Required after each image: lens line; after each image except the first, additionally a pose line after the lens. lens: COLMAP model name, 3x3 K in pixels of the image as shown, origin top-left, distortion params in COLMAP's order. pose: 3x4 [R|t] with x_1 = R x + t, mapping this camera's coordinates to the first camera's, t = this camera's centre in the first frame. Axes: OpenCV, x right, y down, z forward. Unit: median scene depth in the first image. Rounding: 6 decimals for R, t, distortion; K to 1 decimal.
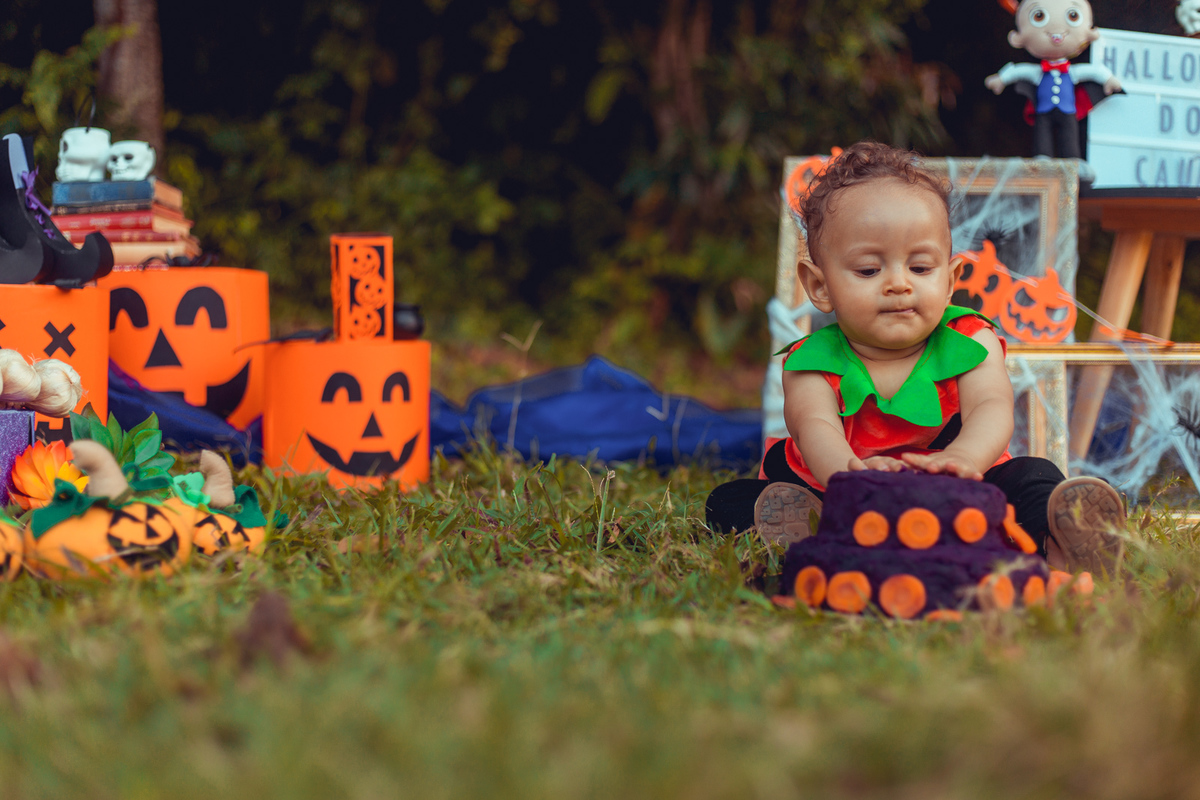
lens RADIAL K [[1851.7, 0, 595.6], [0, 1851.7, 393.3], [0, 0, 1]] dist [0.033217, 0.000000]
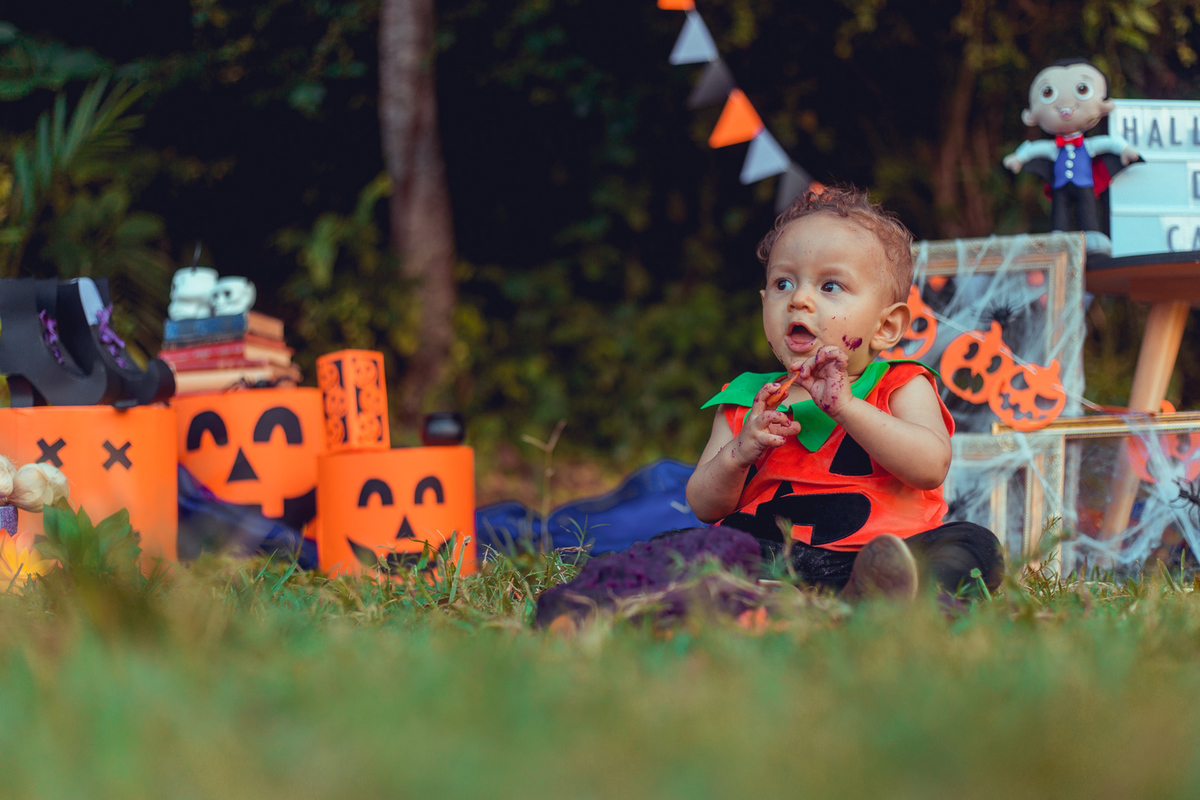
lens RADIAL K [[1932.9, 0, 579.2], [0, 1932.9, 424.0], [0, 0, 1]] dist [-0.019758, 0.000000]
pose [[0.967898, -0.046726, -0.246961, 0.246437], [0.030012, 0.997024, -0.071016, 0.039777], [0.249545, 0.061324, 0.966420, -0.048124]]
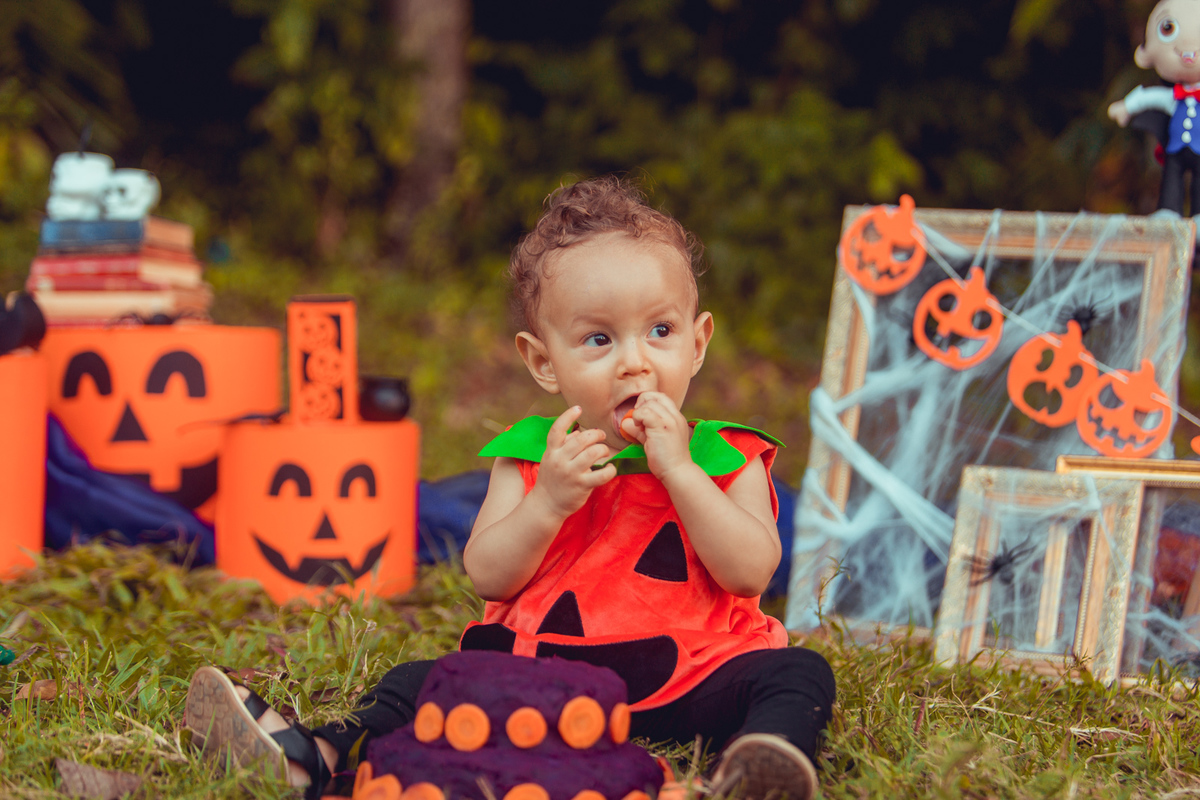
lens RADIAL K [[2715.7, 0, 624.4], [0, 2715.7, 429.1], [0, 0, 1]] dist [-0.028997, 0.000000]
pose [[0.963473, 0.031509, -0.265946, 0.331251], [-0.025028, 0.999302, 0.027727, -0.063096], [0.266634, -0.020058, 0.963589, -0.152759]]
